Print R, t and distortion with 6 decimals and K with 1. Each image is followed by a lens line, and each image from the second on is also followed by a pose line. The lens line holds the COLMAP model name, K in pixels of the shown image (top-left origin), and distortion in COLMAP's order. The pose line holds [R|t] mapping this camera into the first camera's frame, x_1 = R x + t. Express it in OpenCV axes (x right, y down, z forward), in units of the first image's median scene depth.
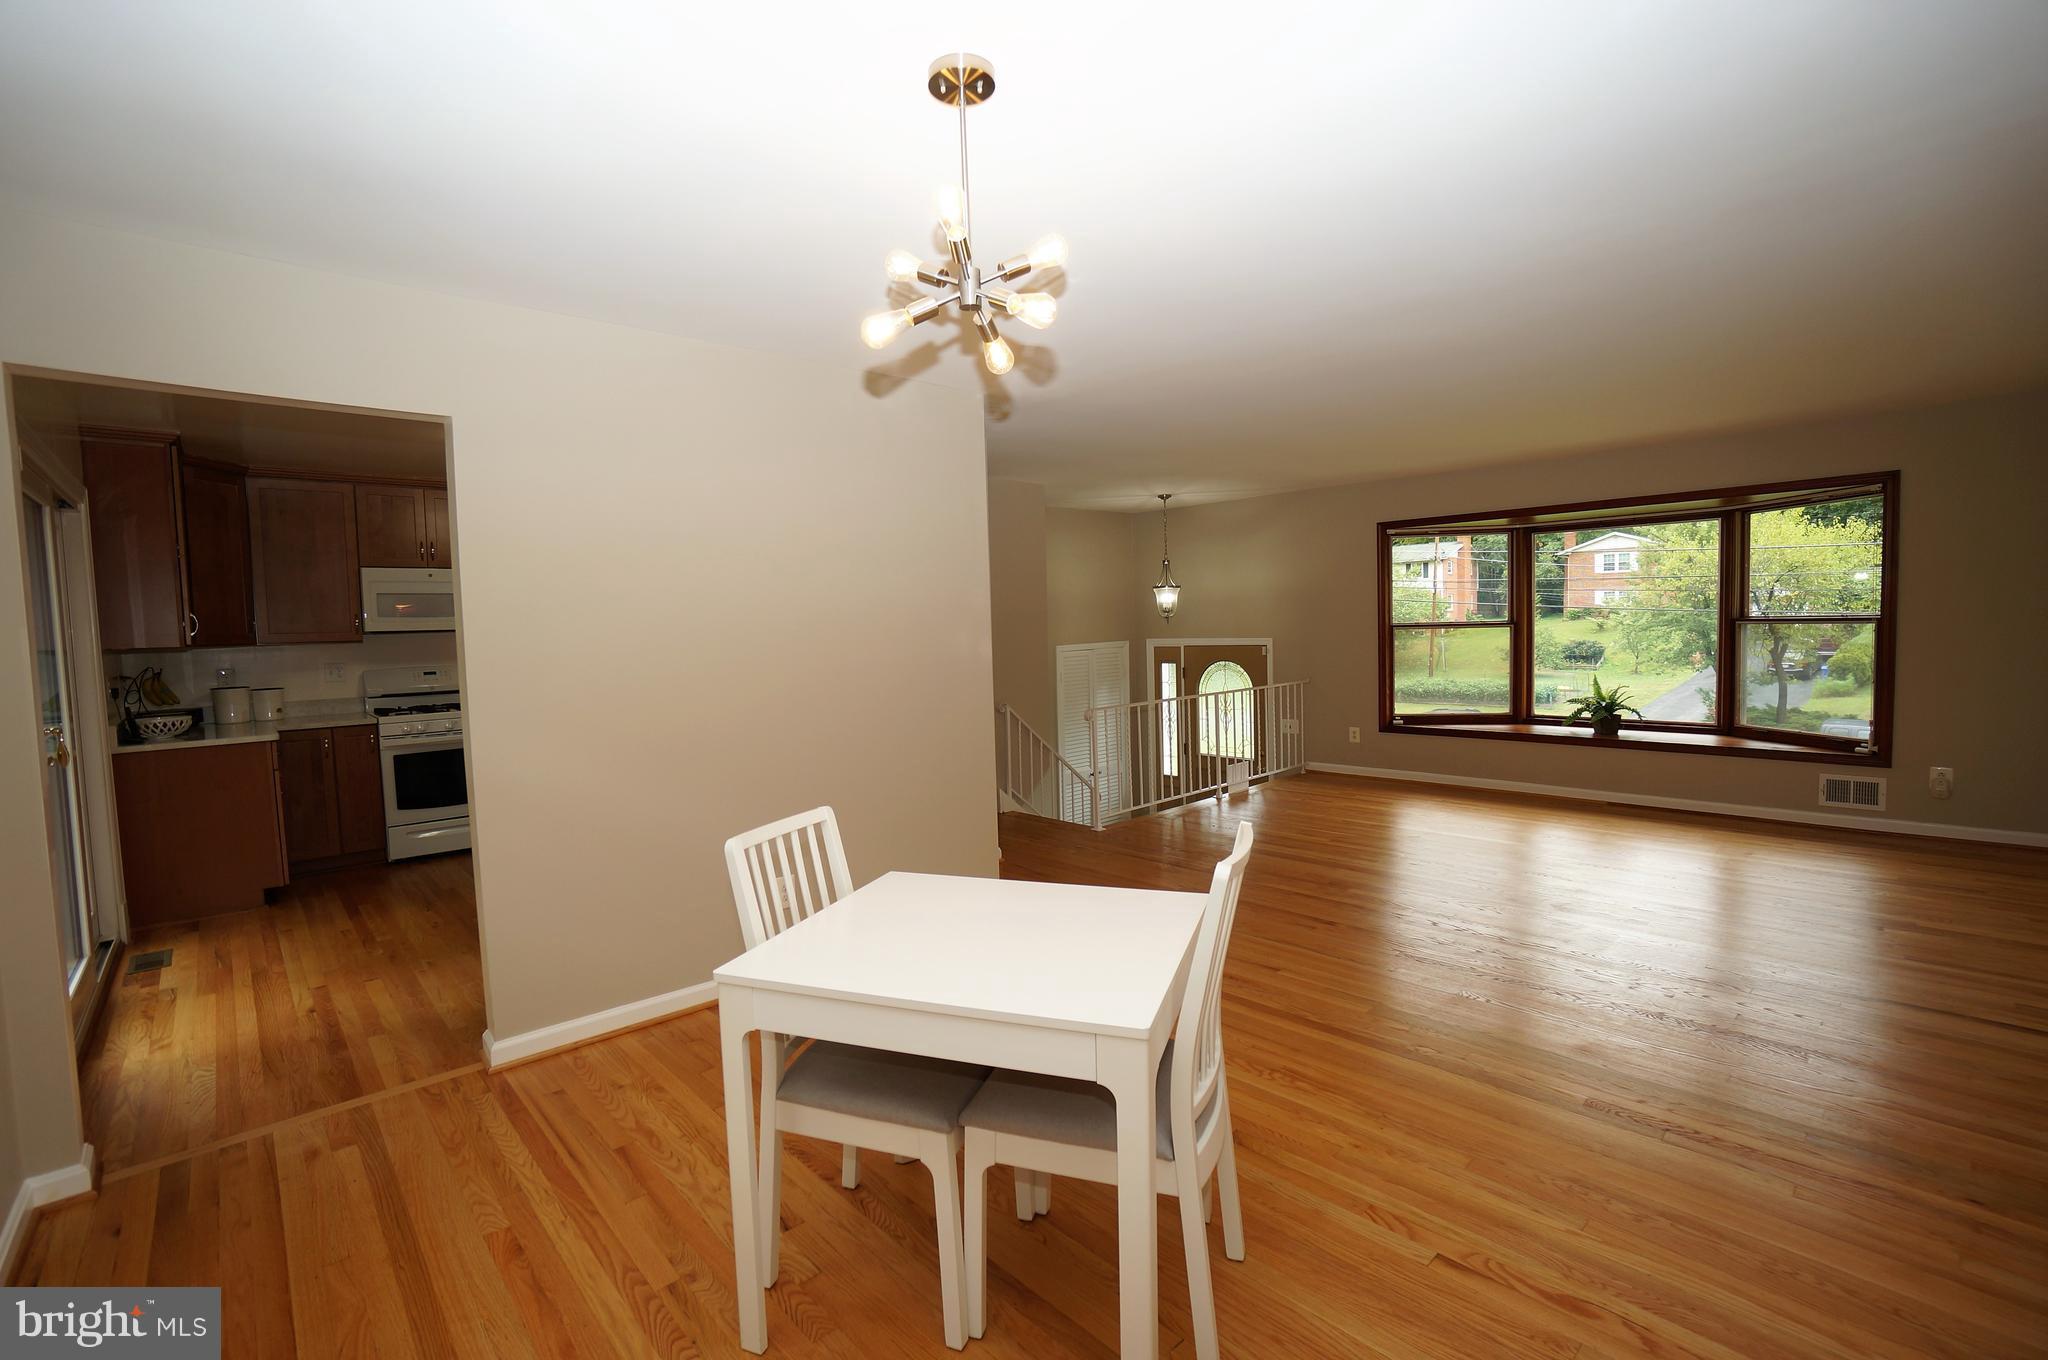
lens RADIAL K [[904.4, 0, 1010.8], [0, 904.4, 678.4], [0, 0, 1]] dist [-0.070941, 0.030334]
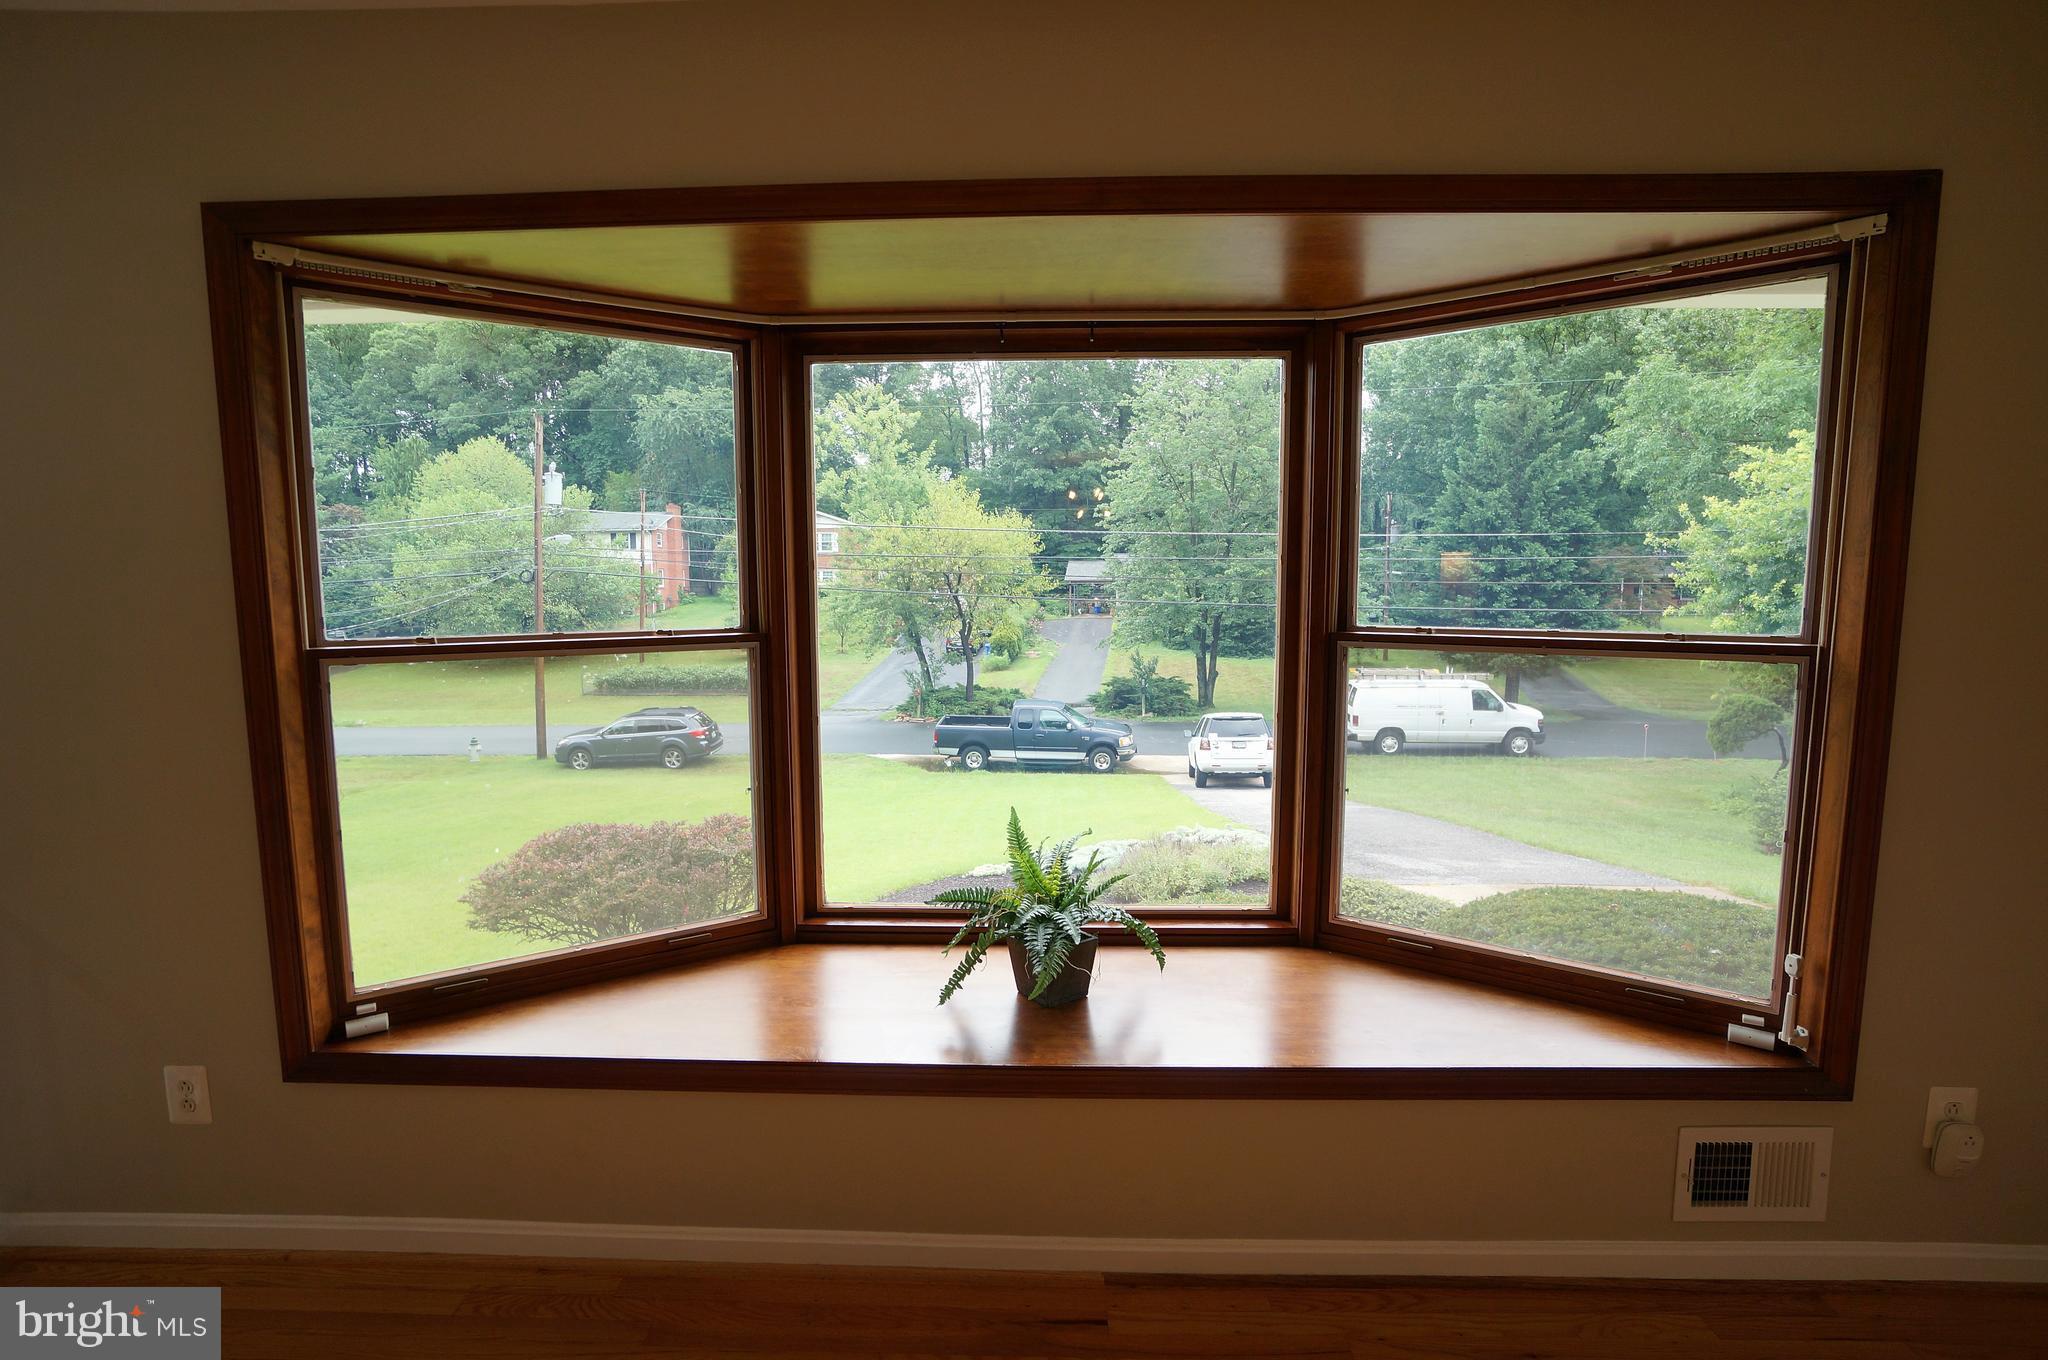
lens RADIAL K [[967.9, 0, 1009.0], [0, 967.9, 684.3], [0, 0, 1]] dist [-0.060287, 0.029573]
pose [[0.696118, -0.047094, 0.716381, 0.361381], [0.027933, 0.998867, 0.038522, -0.053224], [-0.717384, -0.006805, 0.696645, 0.658401]]
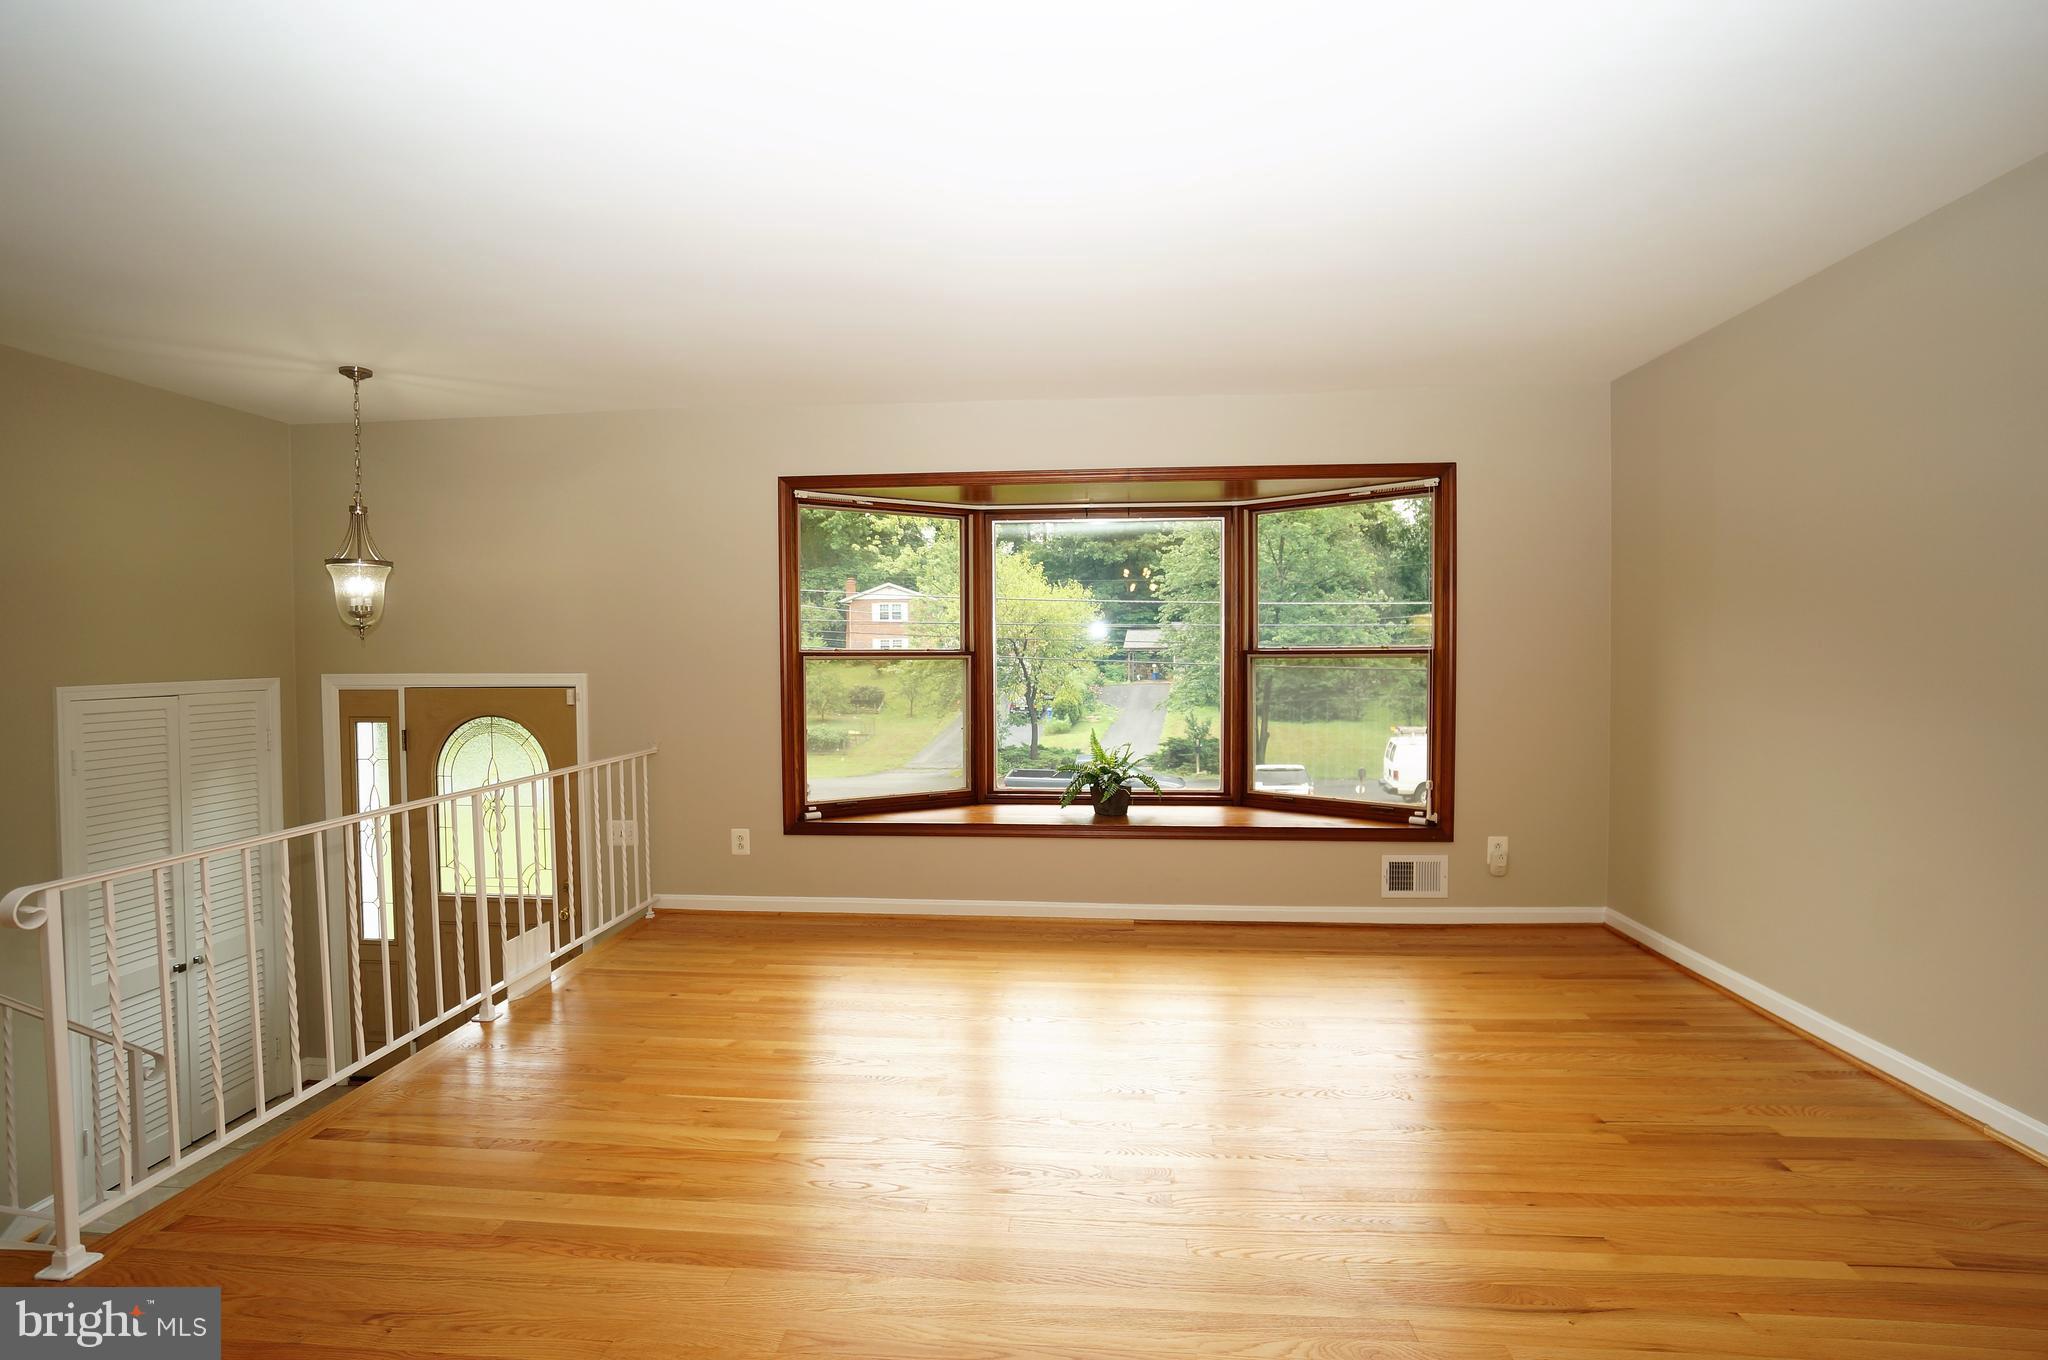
lens RADIAL K [[967.9, 0, 1009.0], [0, 967.9, 684.3], [0, 0, 1]] dist [-0.060287, 0.029573]
pose [[0.738704, 0.004958, 0.674011, 0.093822], [0.024888, 0.999090, -0.034626, -0.012563], [-0.673570, 0.042353, 0.737909, 0.421726]]
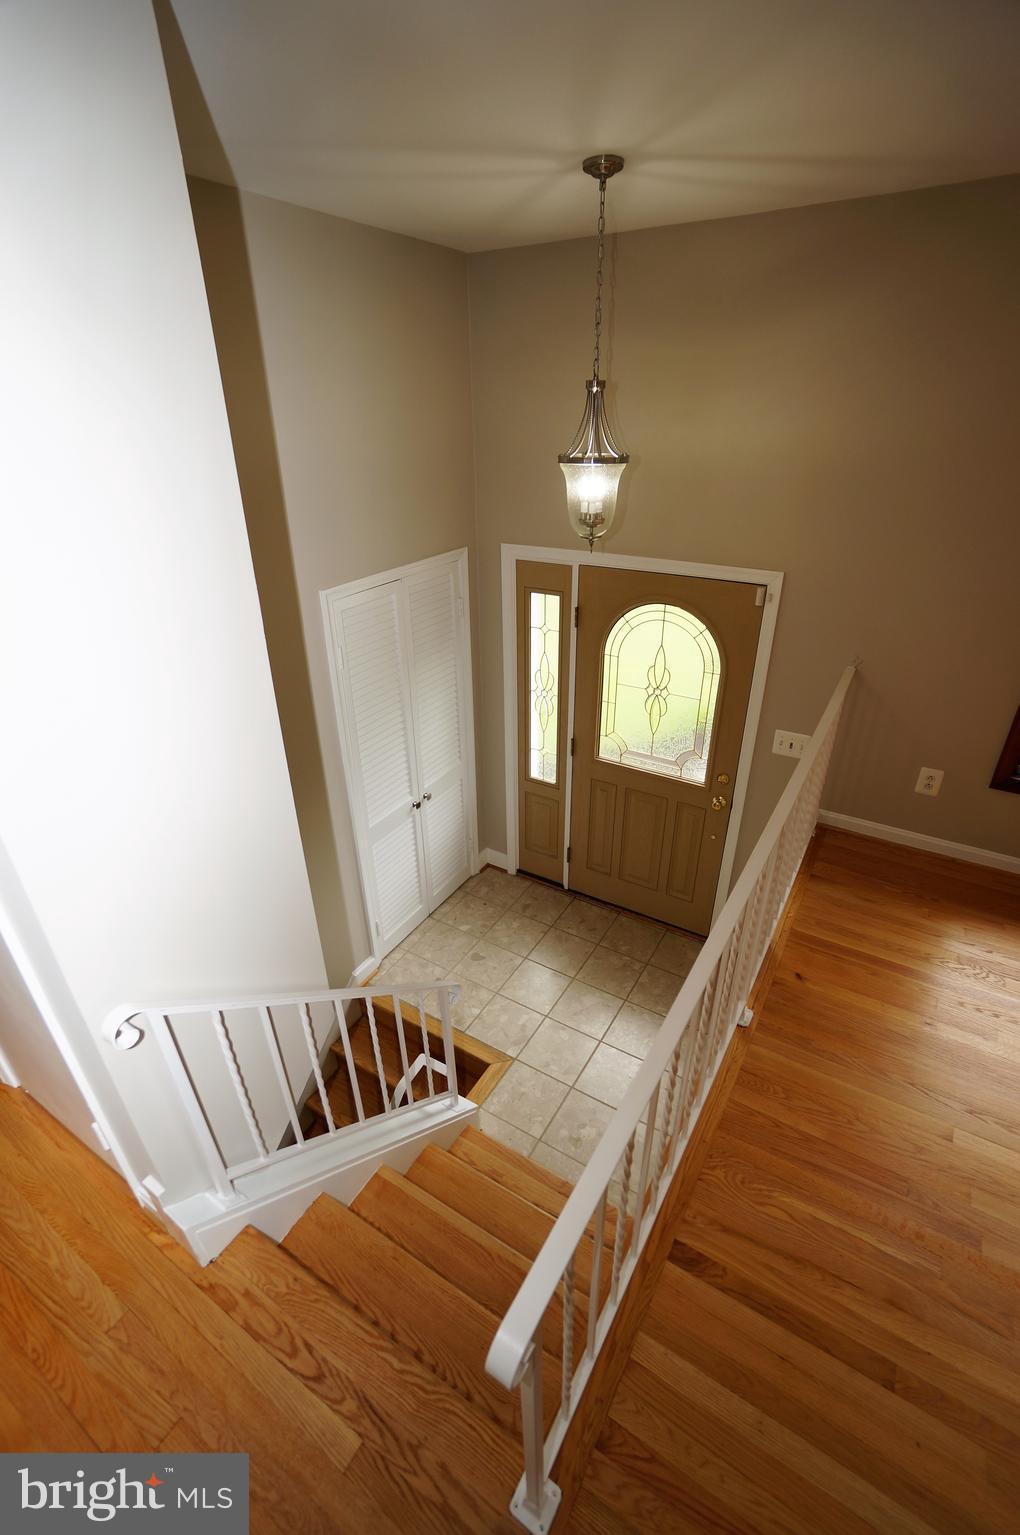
lens RADIAL K [[677.8, 0, 520.7], [0, 677.8, 782.4], [0, 0, 1]] dist [-0.070941, 0.030334]
pose [[0.958450, -0.119955, 0.258814, 0.053431], [-0.001480, 0.905185, 0.425014, -0.101210], [-0.285257, -0.407738, 0.867397, 0.730422]]
